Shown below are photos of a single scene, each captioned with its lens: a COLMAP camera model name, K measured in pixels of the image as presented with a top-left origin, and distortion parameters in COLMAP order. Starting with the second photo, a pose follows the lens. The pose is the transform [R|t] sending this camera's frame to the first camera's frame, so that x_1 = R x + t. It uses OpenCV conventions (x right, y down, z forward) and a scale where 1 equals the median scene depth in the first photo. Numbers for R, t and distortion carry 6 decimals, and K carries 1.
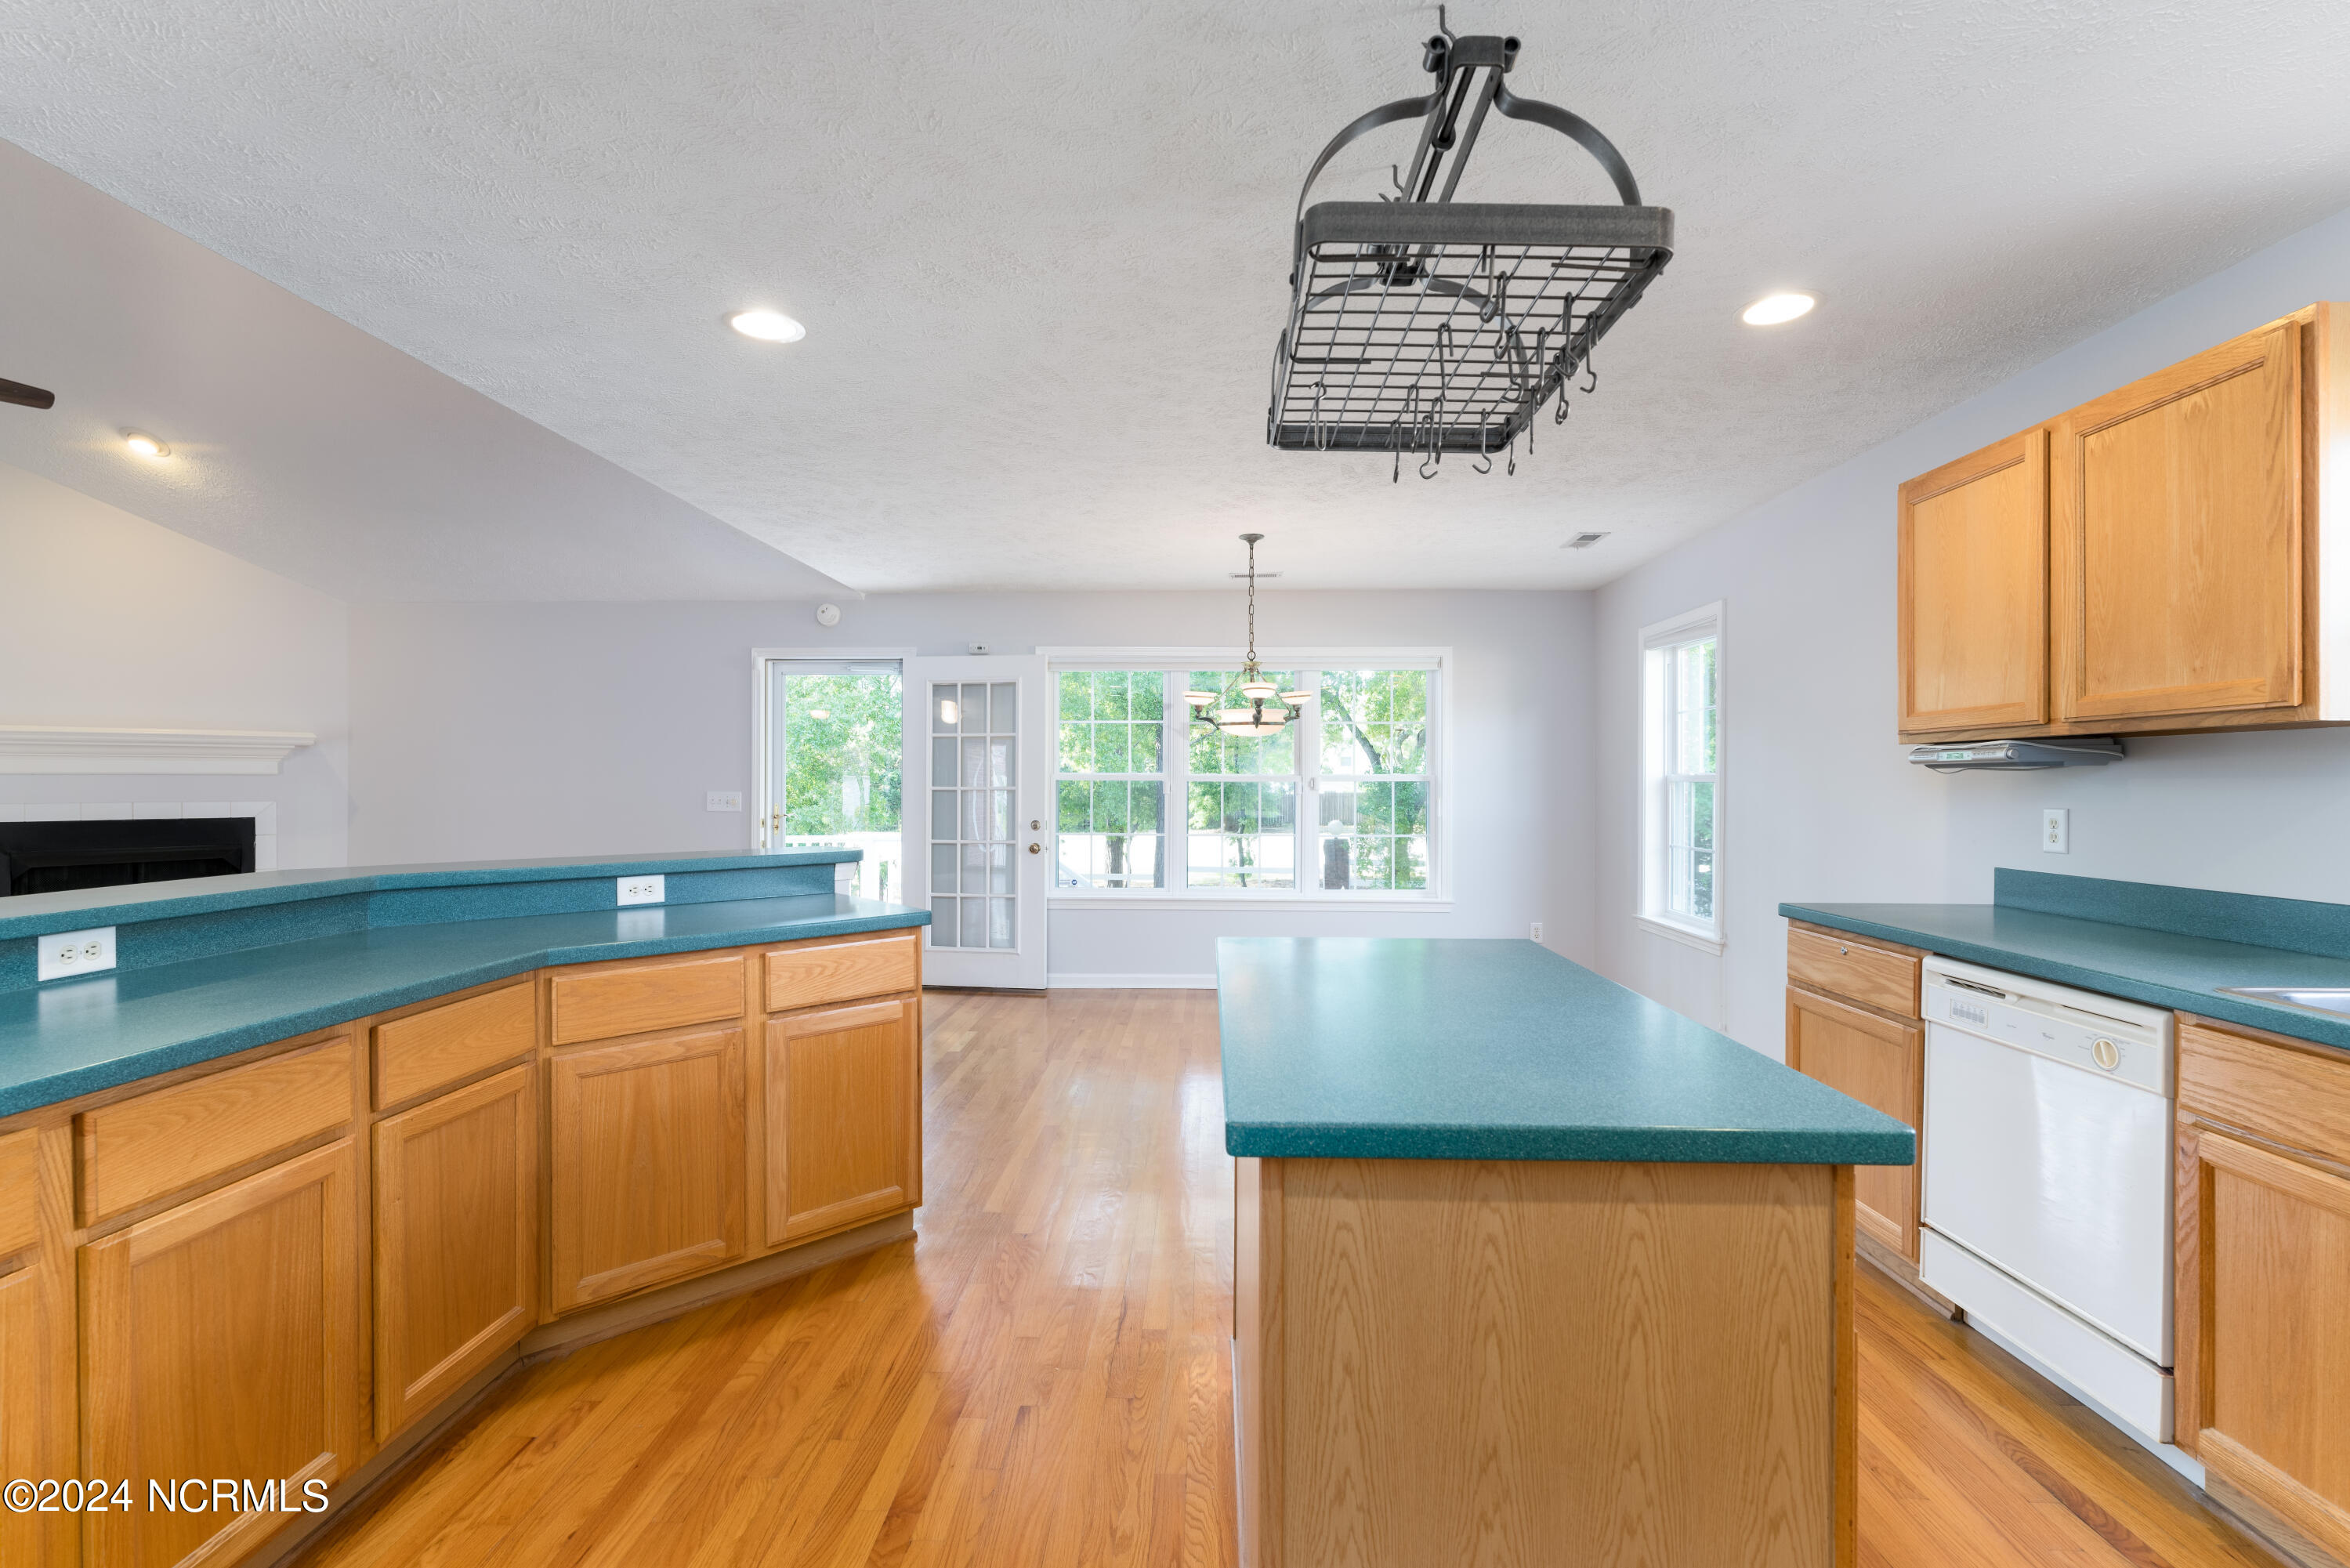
lens RADIAL K [[1011.5, 0, 1181.6], [0, 1011.5, 775.6], [0, 0, 1]] dist [0.000923, -0.000257]
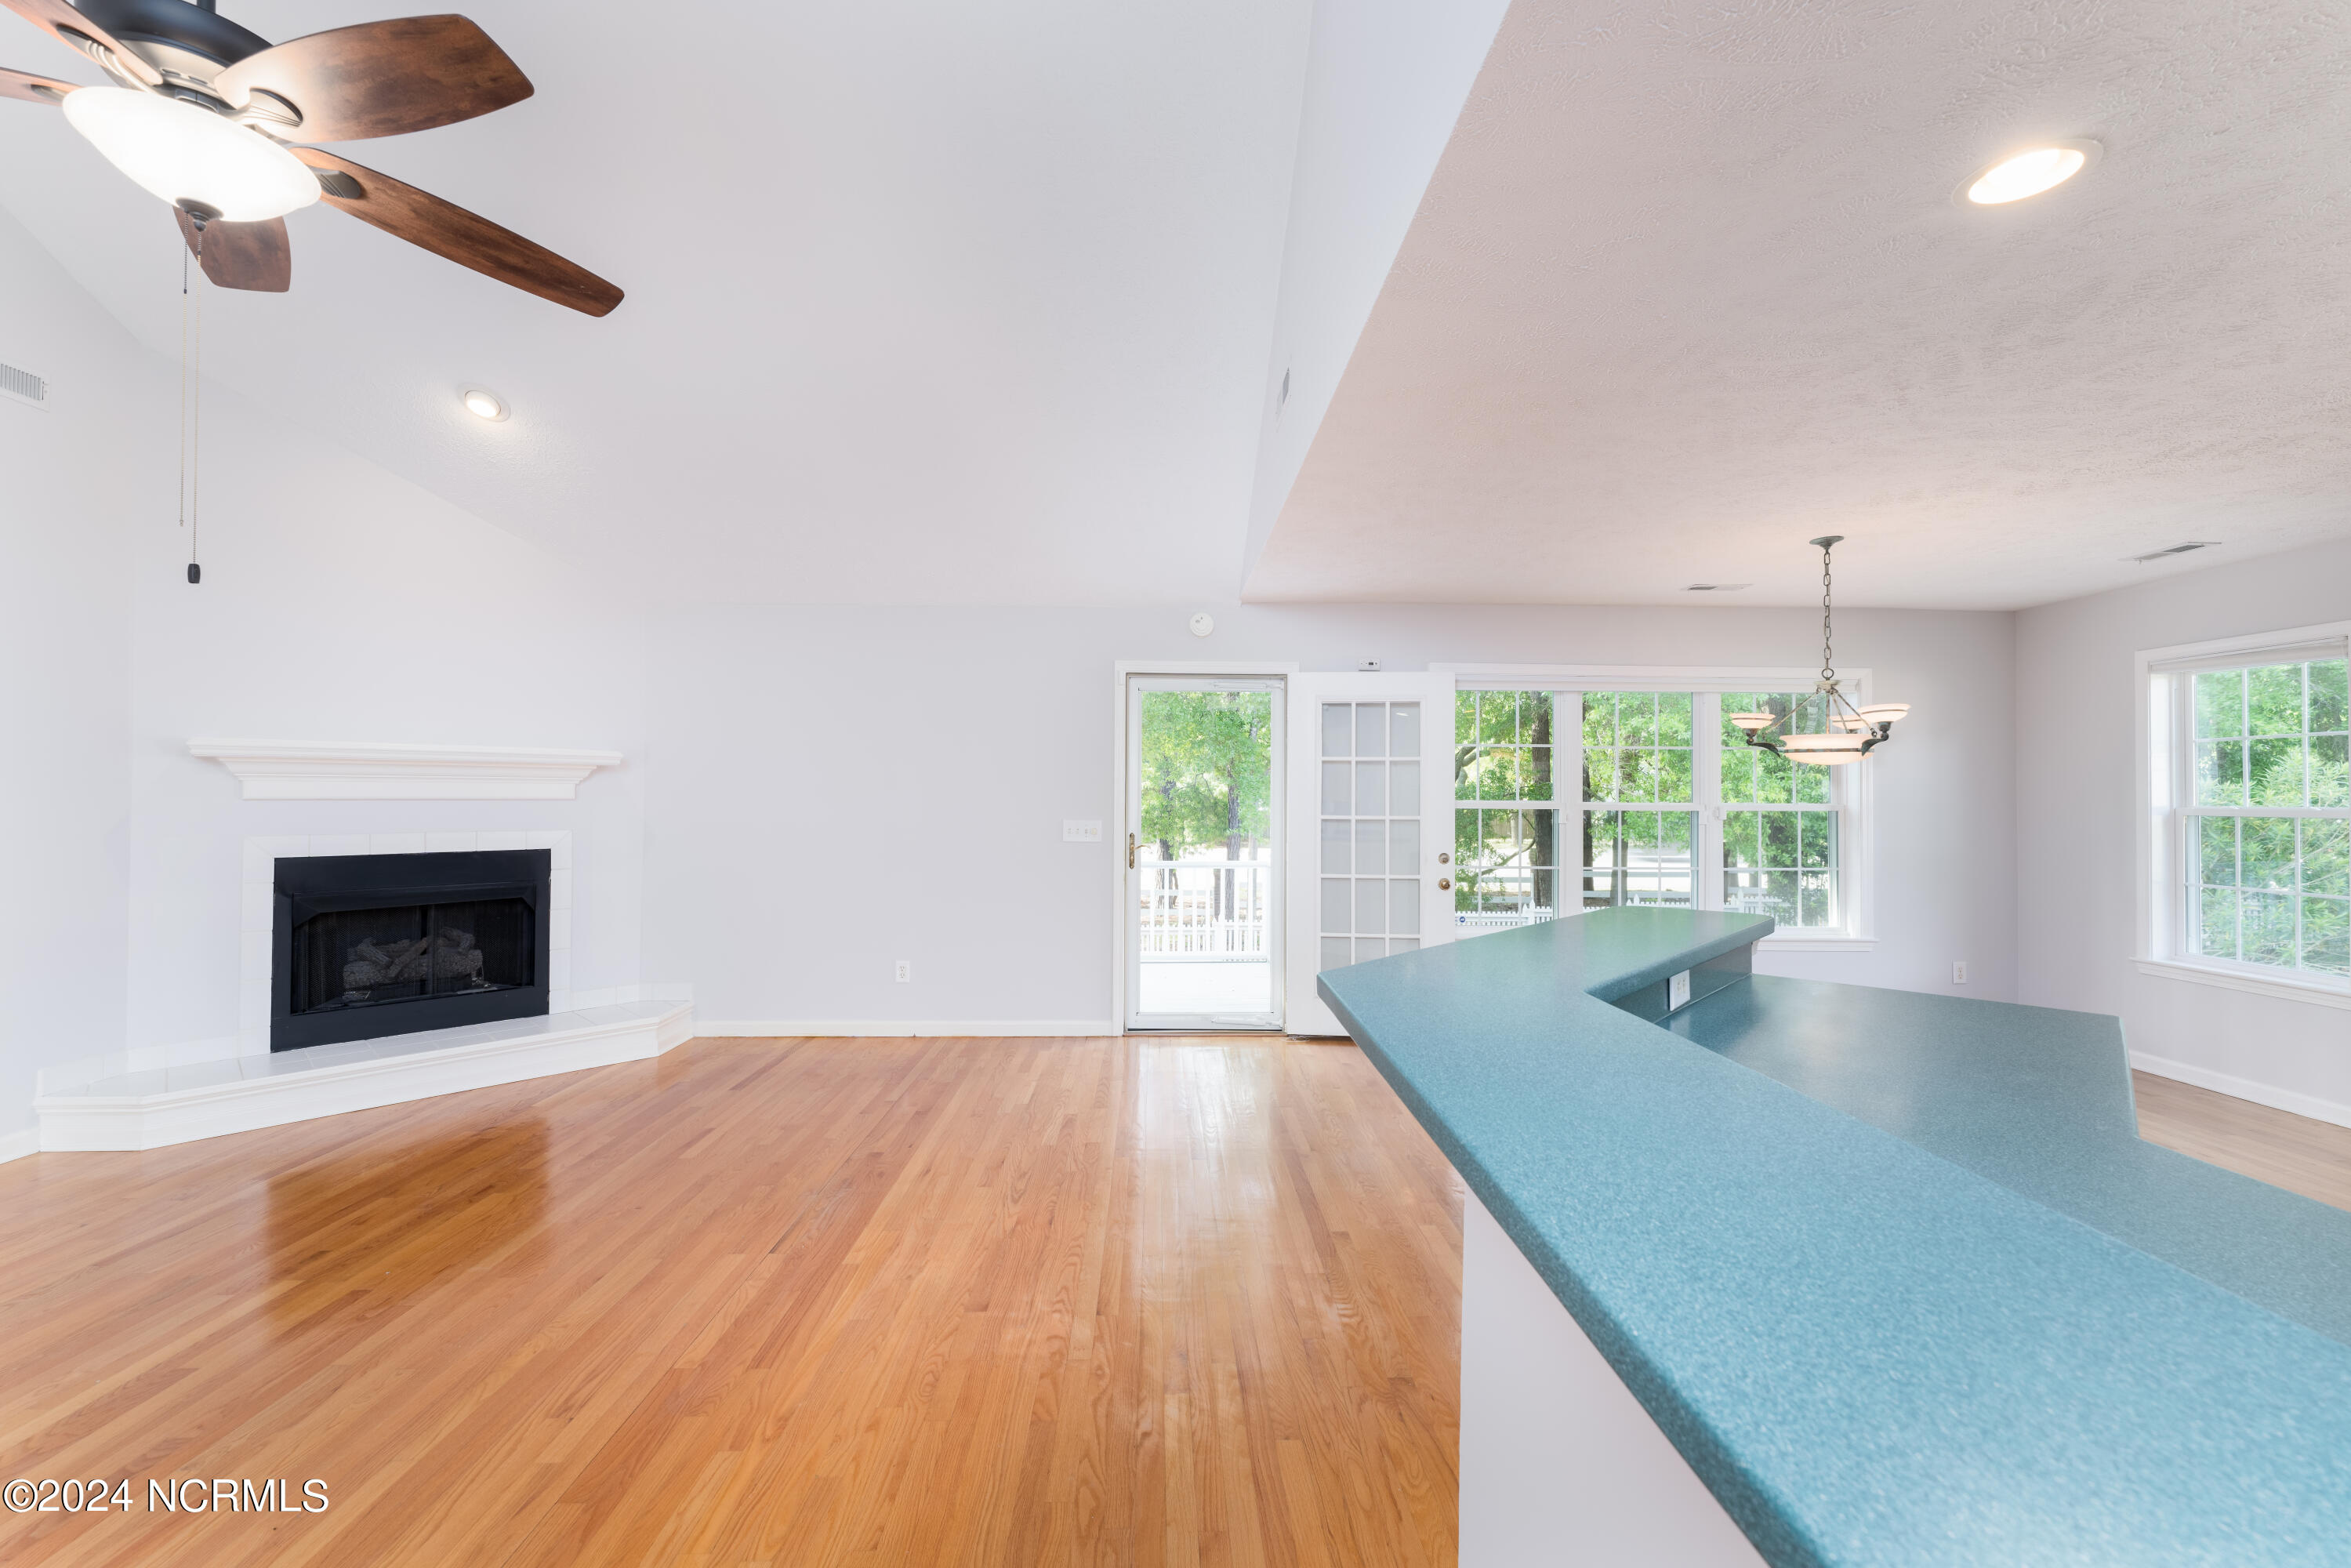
lens RADIAL K [[961.9, 0, 1155.5], [0, 961.9, 773.5], [0, 0, 1]] dist [0.000016, 0.000163]
pose [[0.997886, 0.006200, 0.064690, -0.492831], [-0.004911, 0.999787, -0.020055, -0.009544], [-0.064801, 0.019695, 0.997704, 0.169739]]
